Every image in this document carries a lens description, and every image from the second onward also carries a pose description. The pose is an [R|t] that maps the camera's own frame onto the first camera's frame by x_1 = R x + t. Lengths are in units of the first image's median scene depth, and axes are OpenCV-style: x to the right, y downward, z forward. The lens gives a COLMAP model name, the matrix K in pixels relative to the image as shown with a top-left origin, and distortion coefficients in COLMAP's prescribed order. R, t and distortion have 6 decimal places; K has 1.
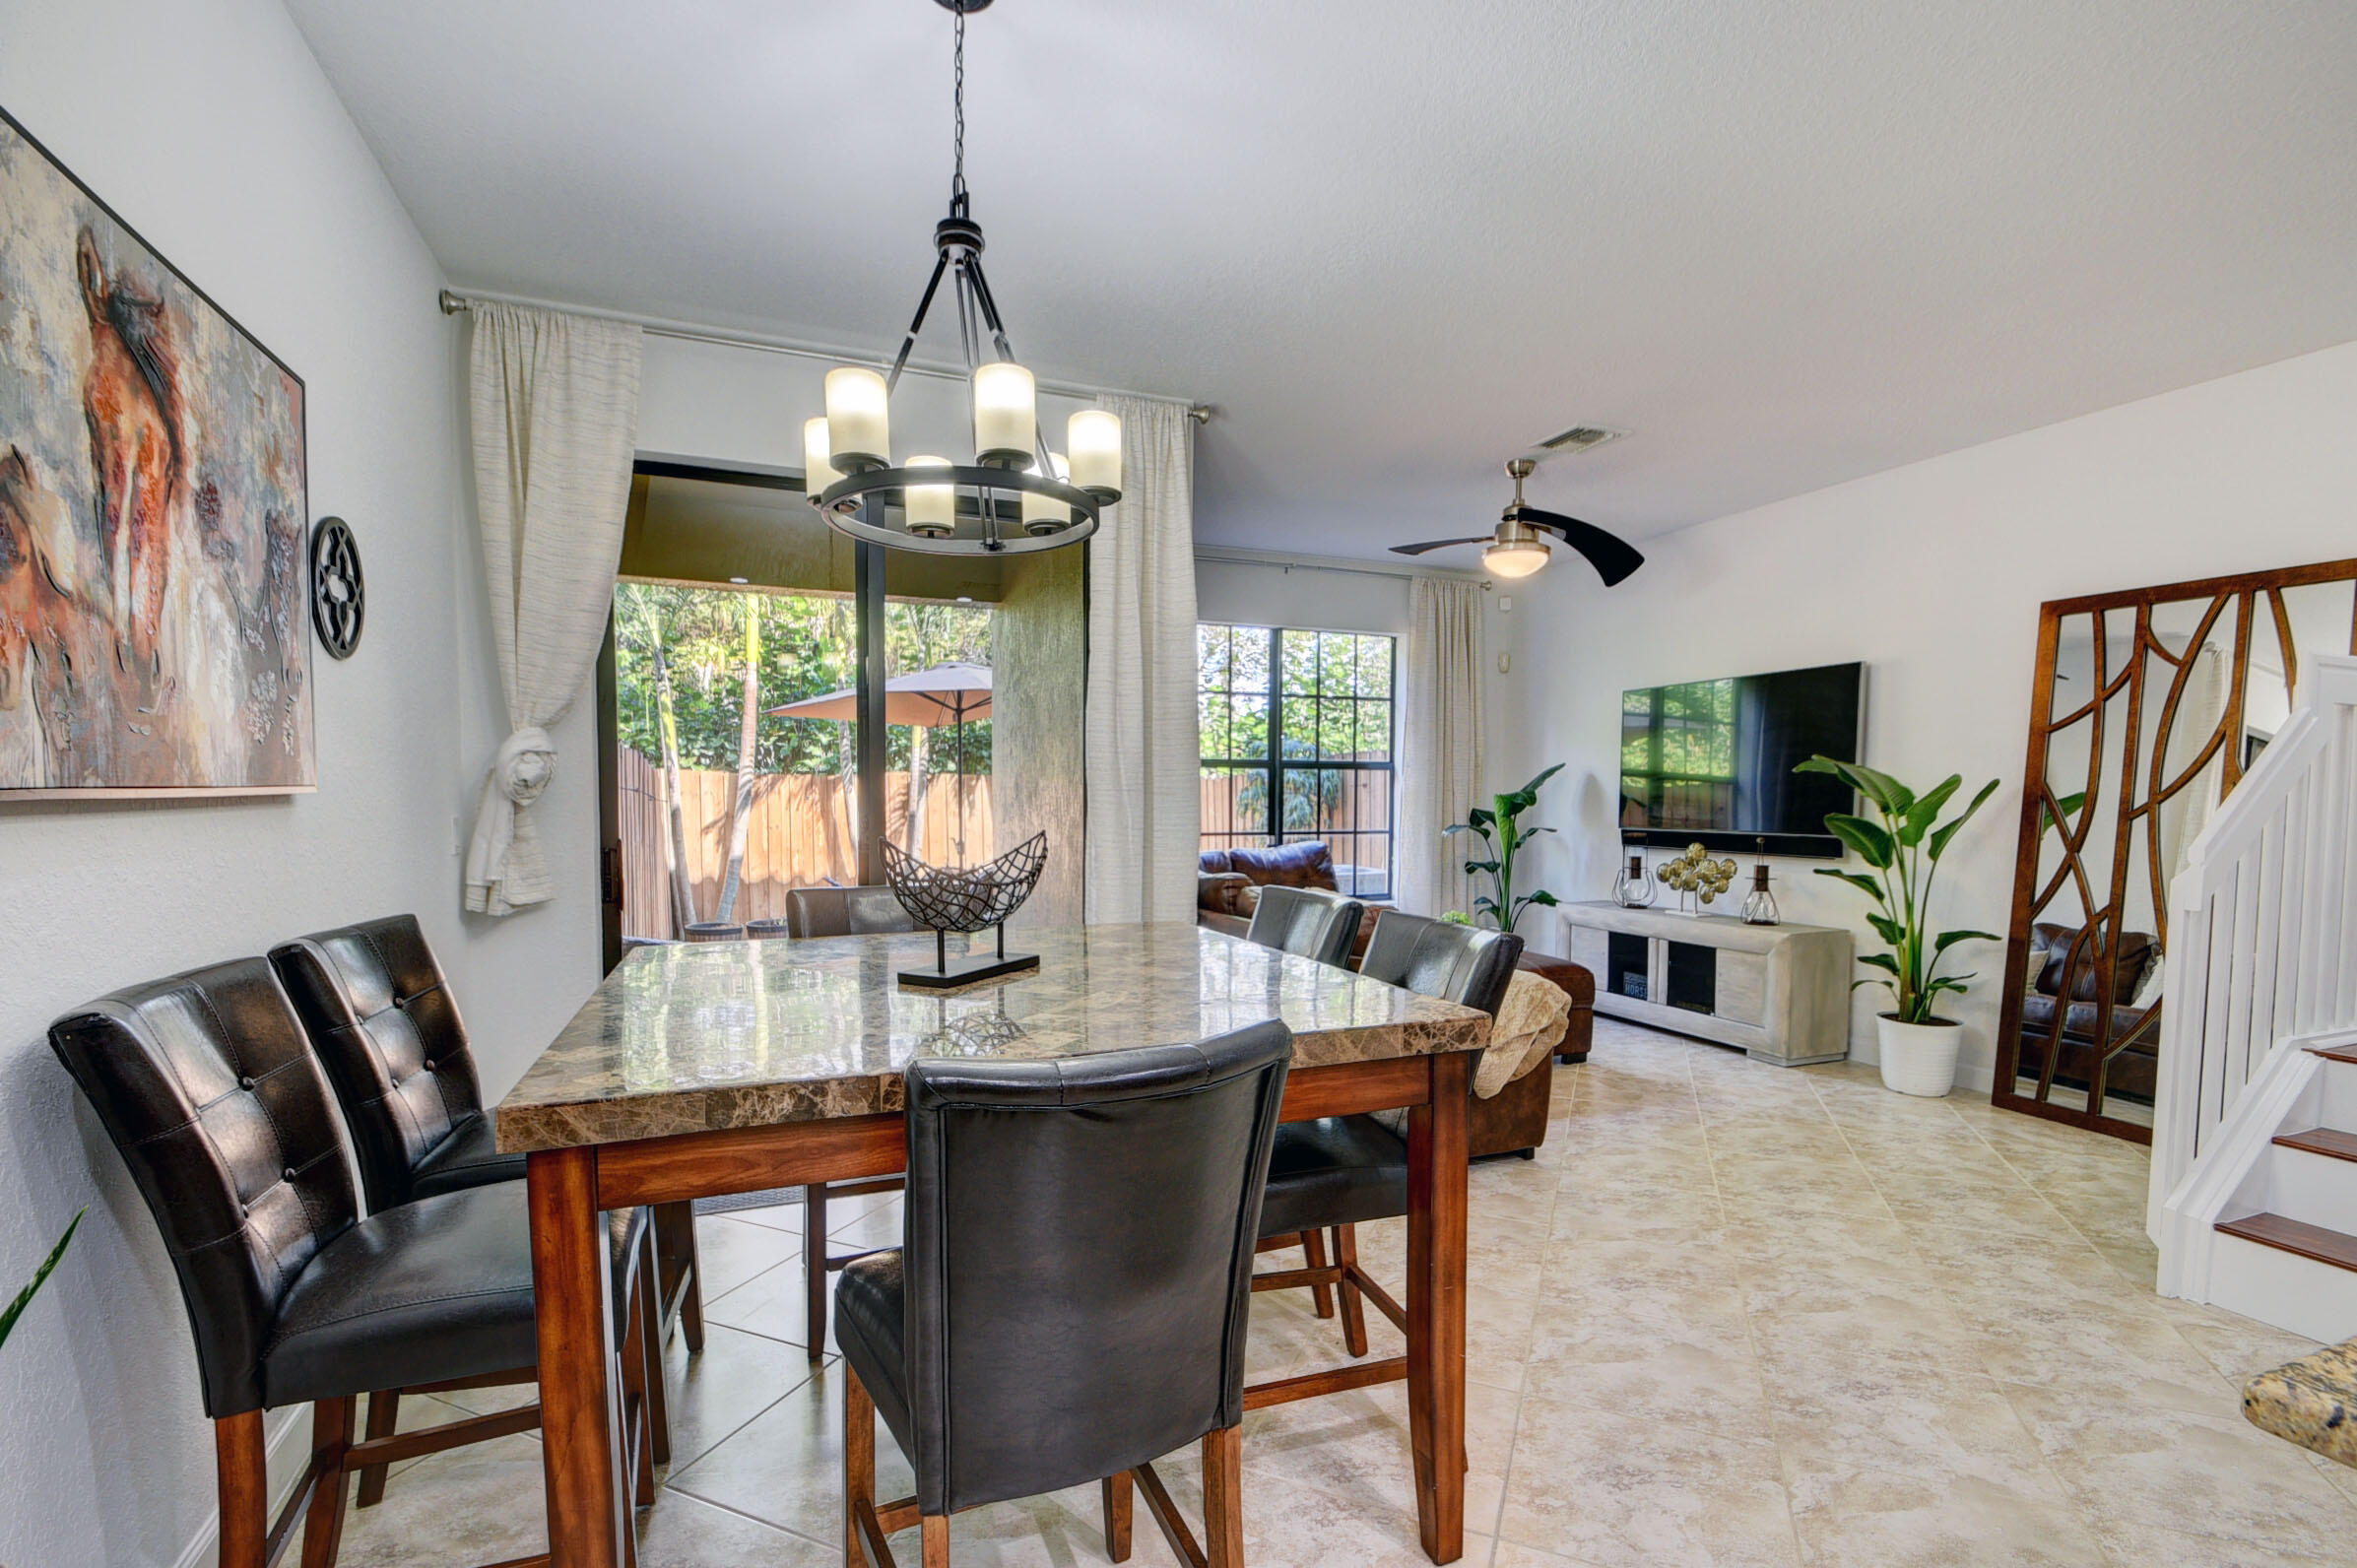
lens RADIAL K [[1050.2, 0, 1172.3], [0, 1050.2, 849.2], [0, 0, 1]] dist [0.028894, -0.024134]
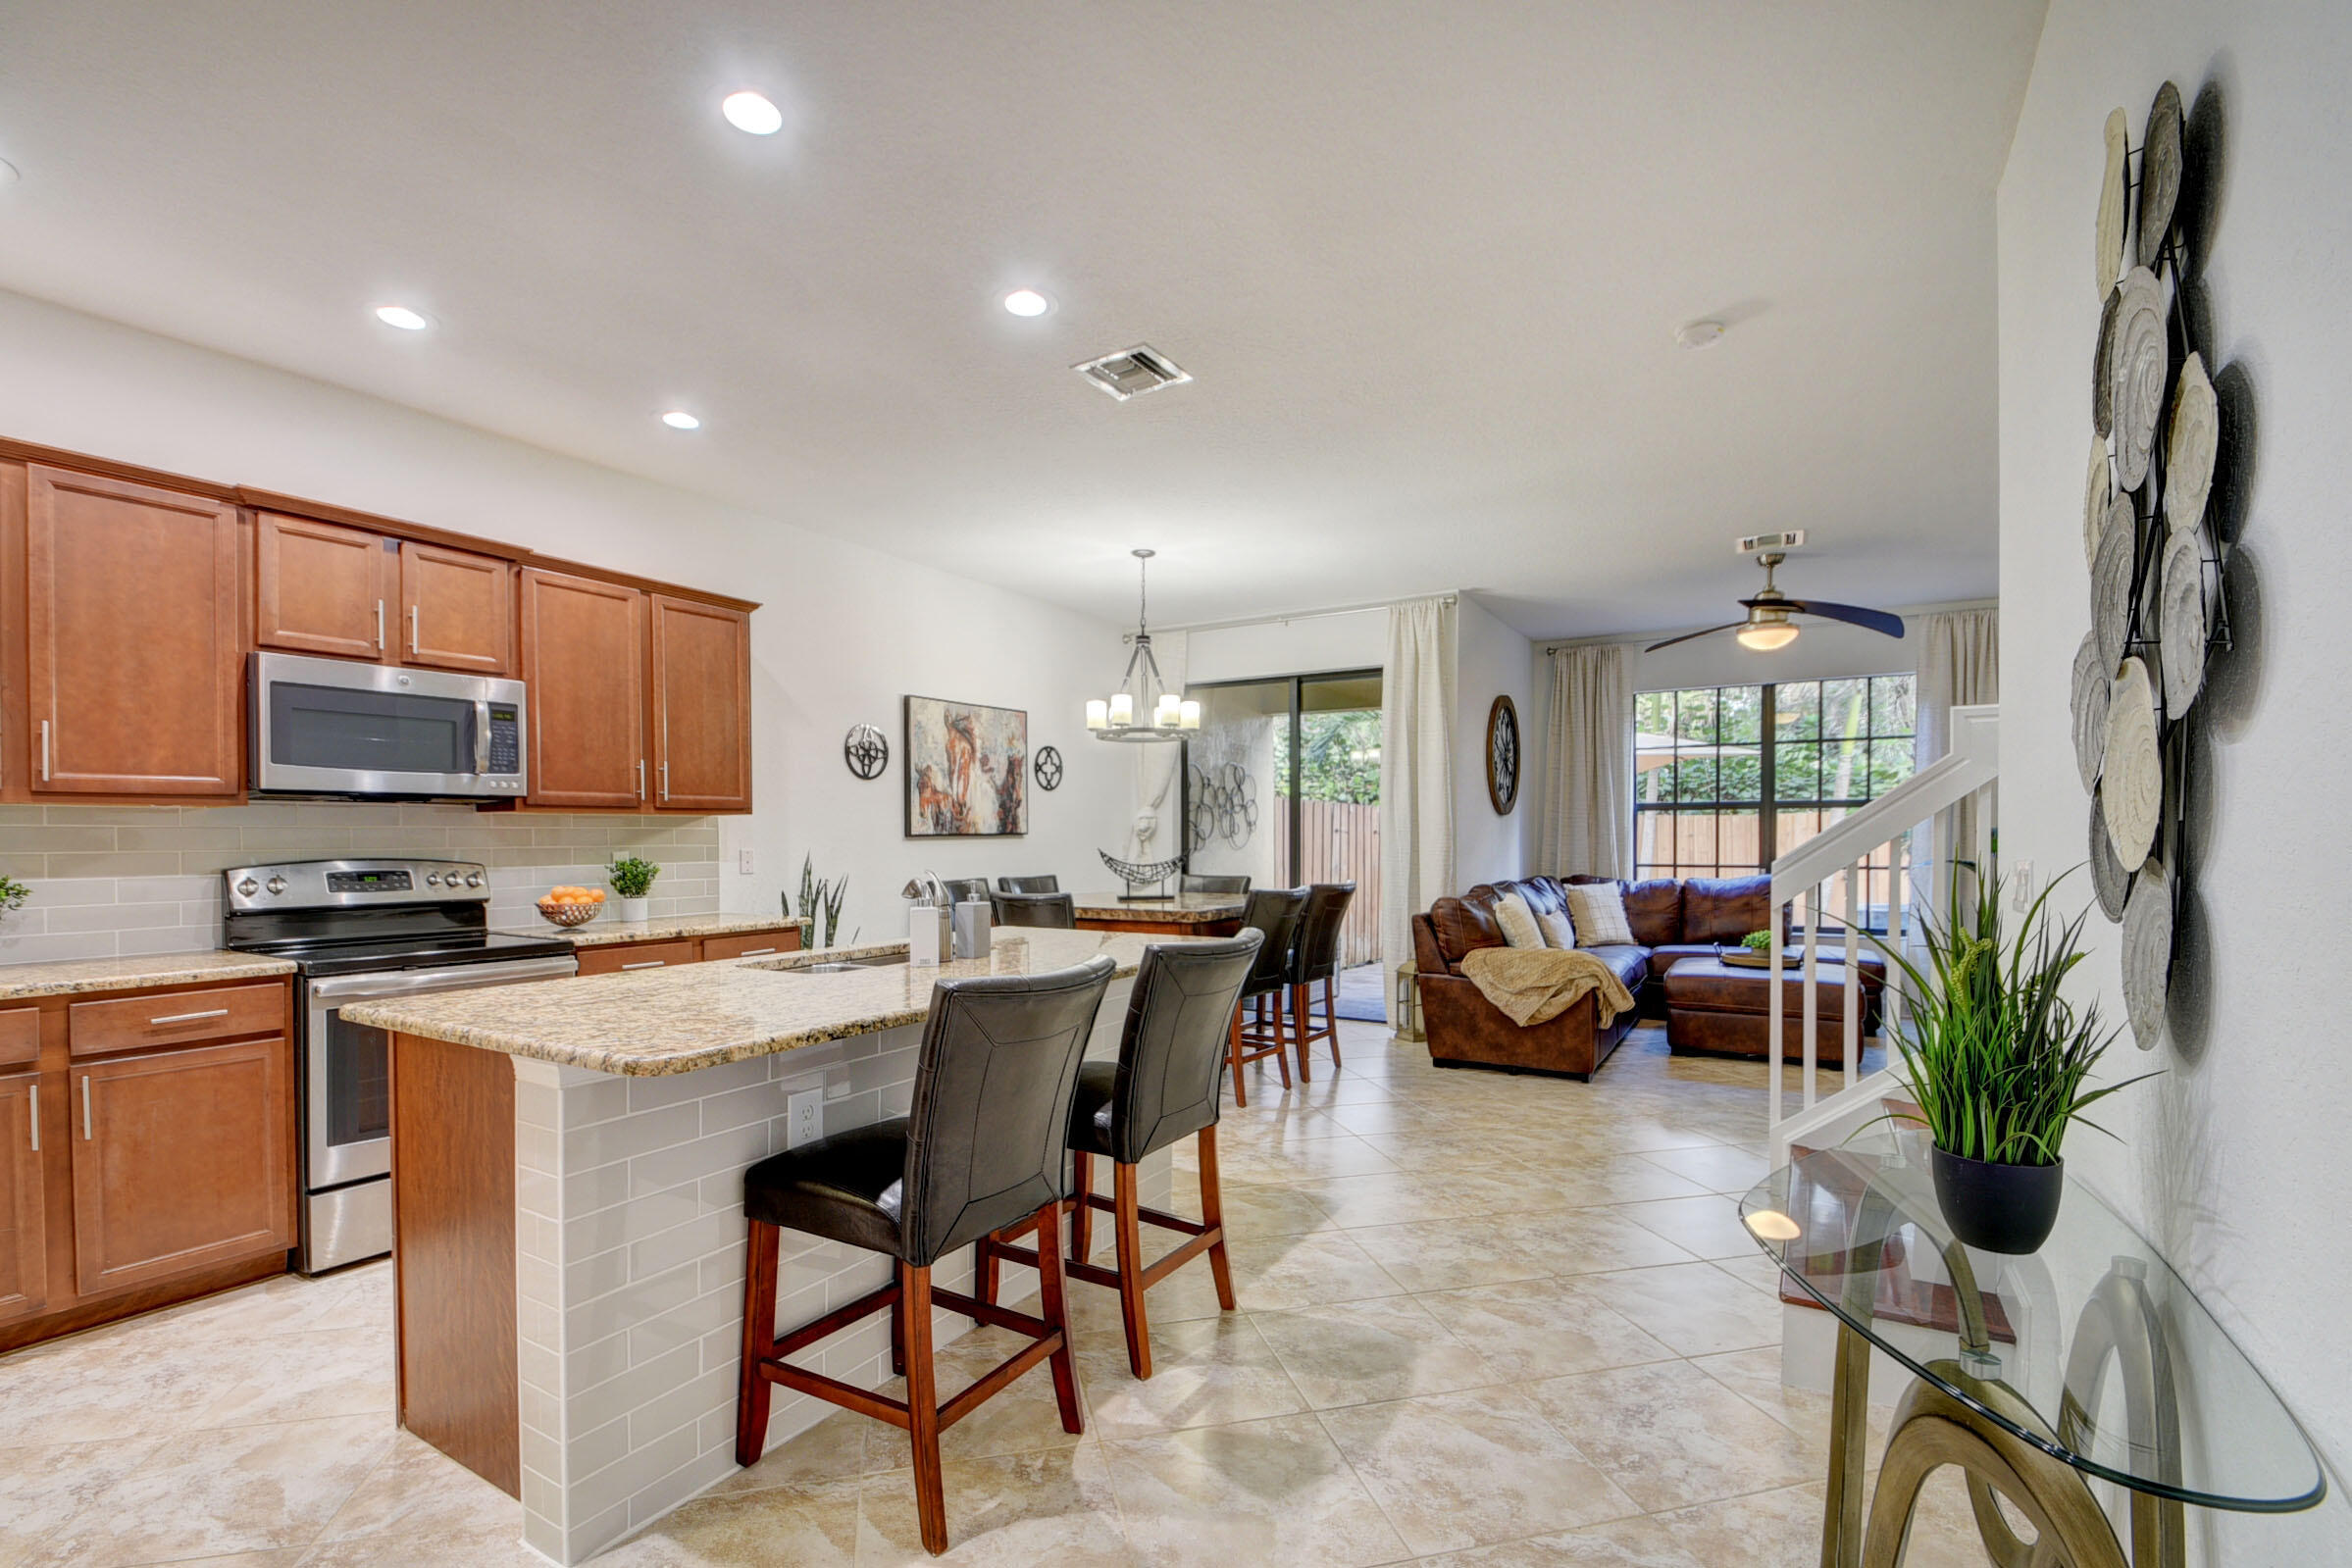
lens RADIAL K [[1032.8, 0, 1155.0], [0, 1032.8, 844.9], [0, 0, 1]] dist [0.009237, -0.014991]
pose [[0.598541, 0.003276, -0.801086, 0.865970], [-0.036101, 0.999086, -0.022887, 0.016578], [0.800278, 0.042619, 0.598112, -0.259925]]
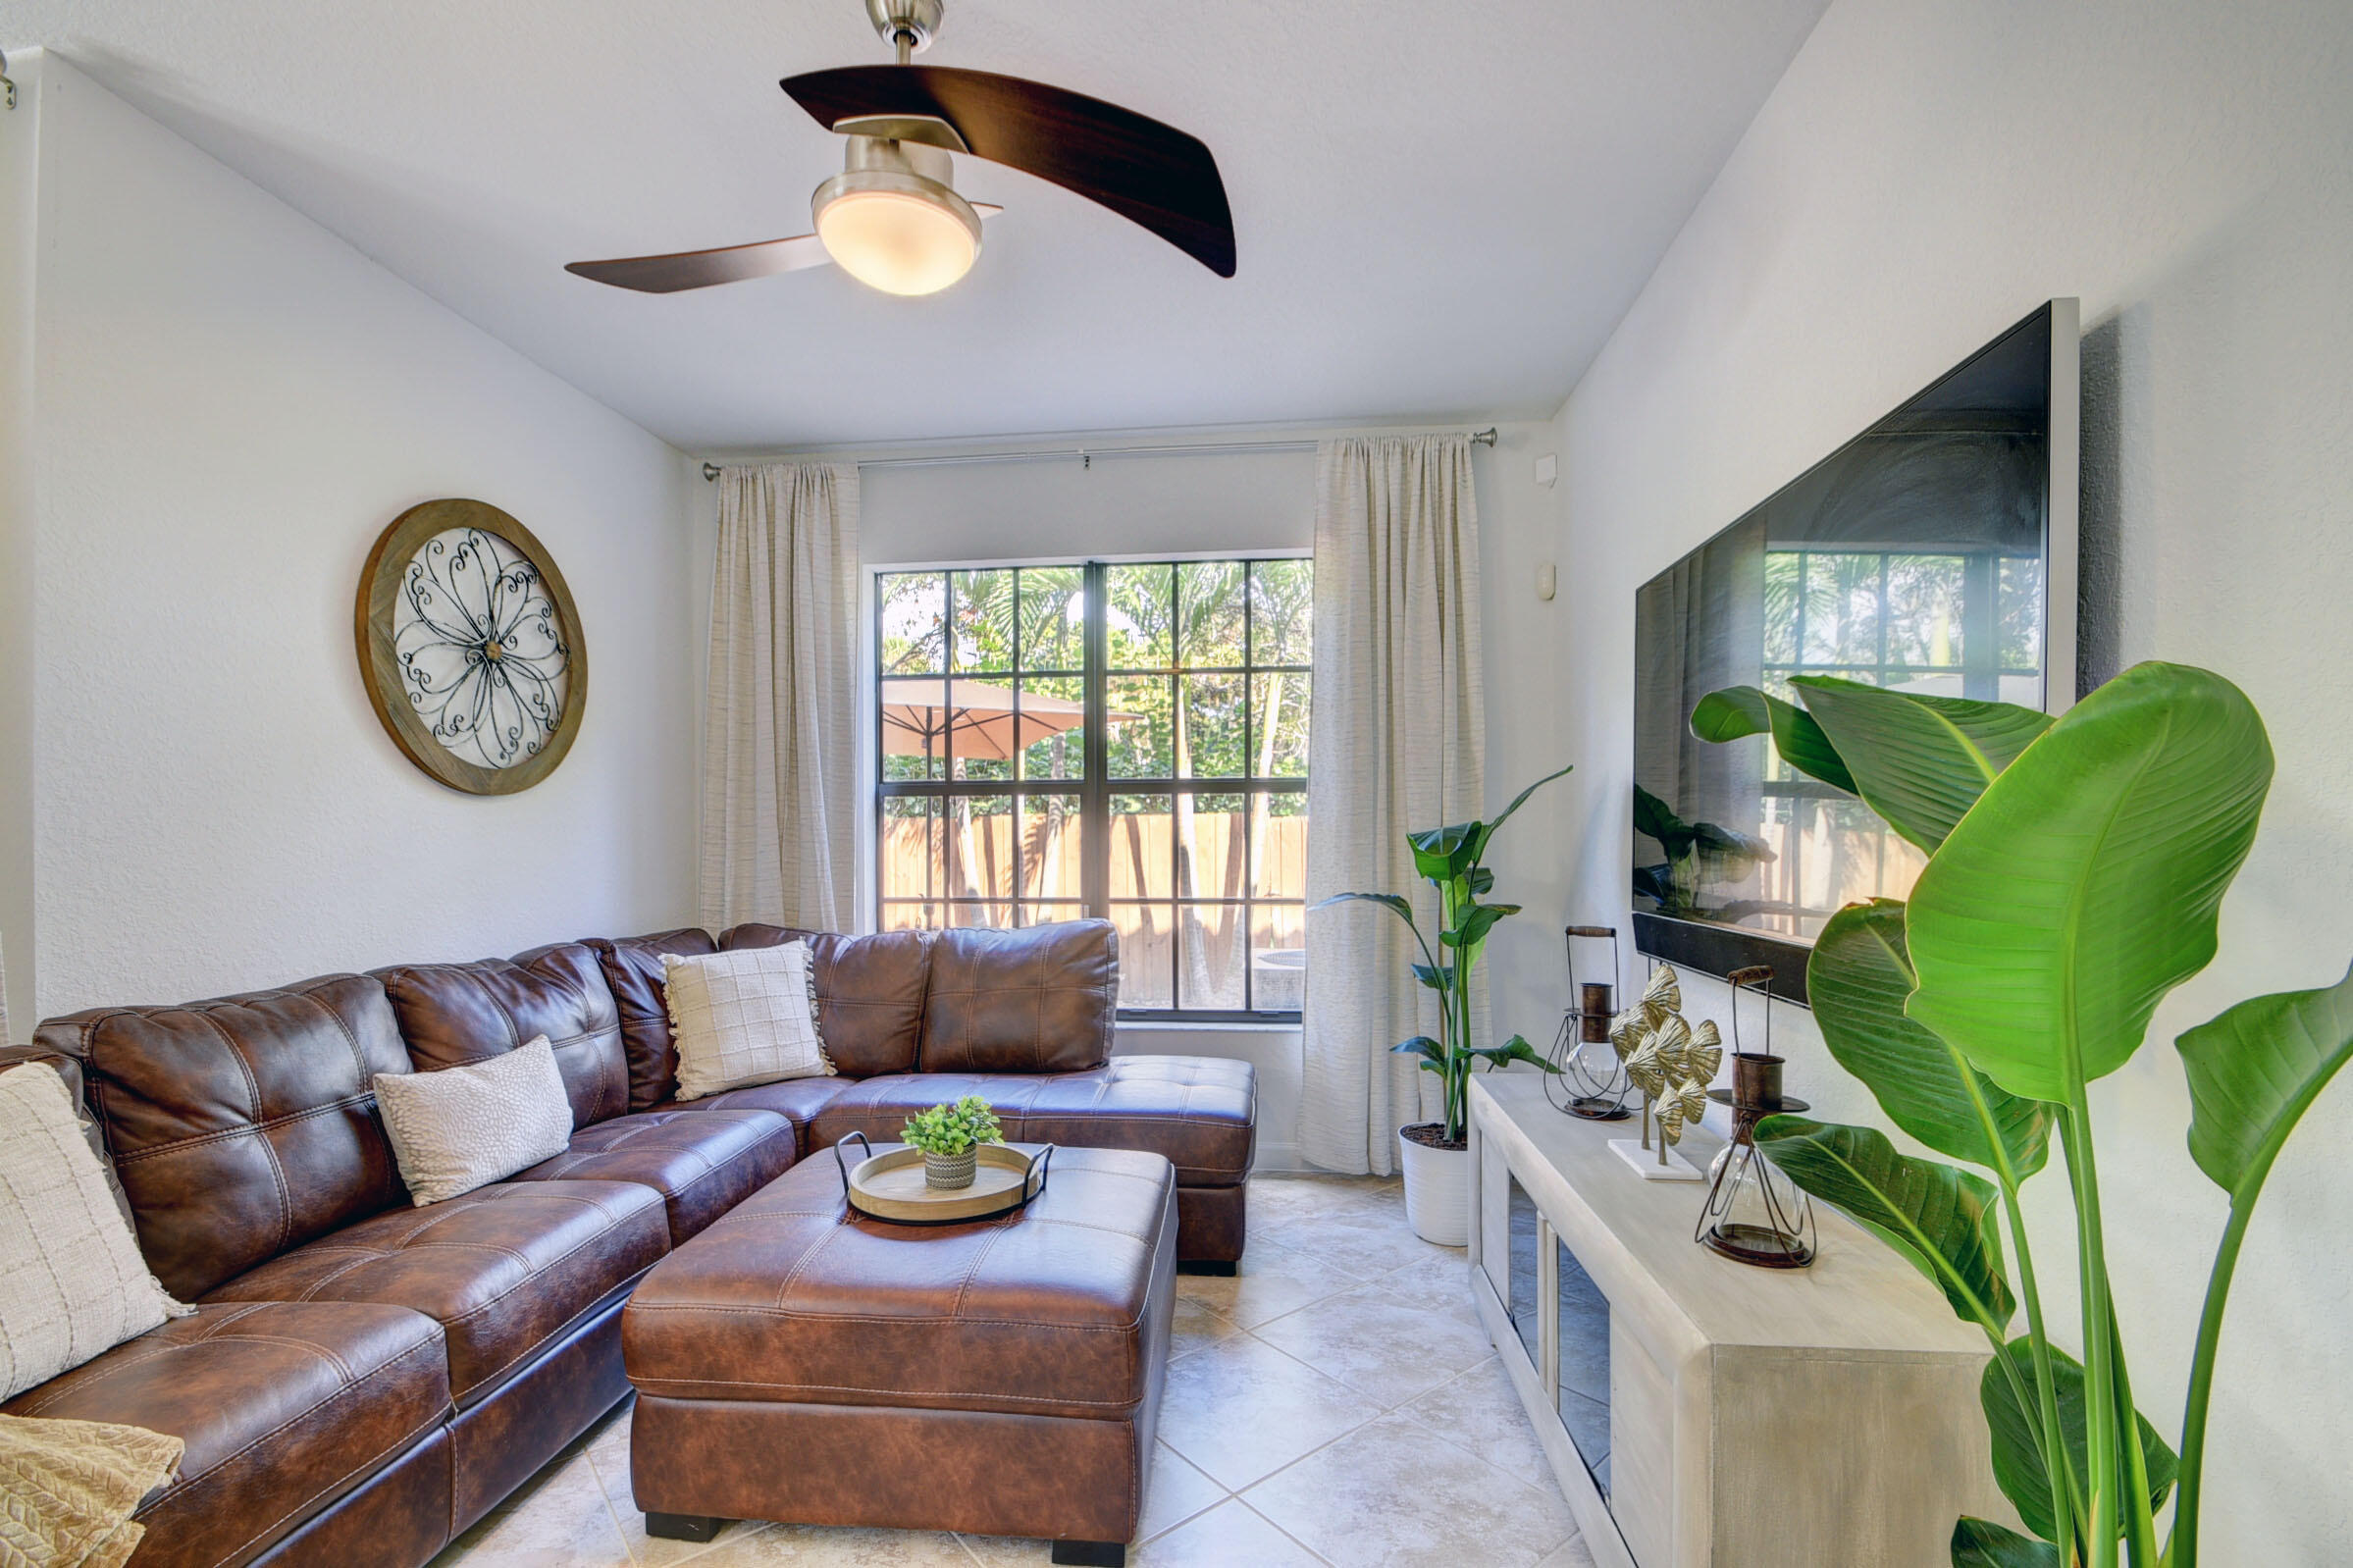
lens RADIAL K [[1049.7, 0, 1160.4], [0, 1049.7, 838.1], [0, 0, 1]] dist [0.019170, -0.021367]
pose [[0.884282, -0.006945, -0.466901, 0.608528], [-0.016236, 0.998828, -0.045606, -0.034400], [0.466670, 0.047909, 0.883133, 0.712247]]
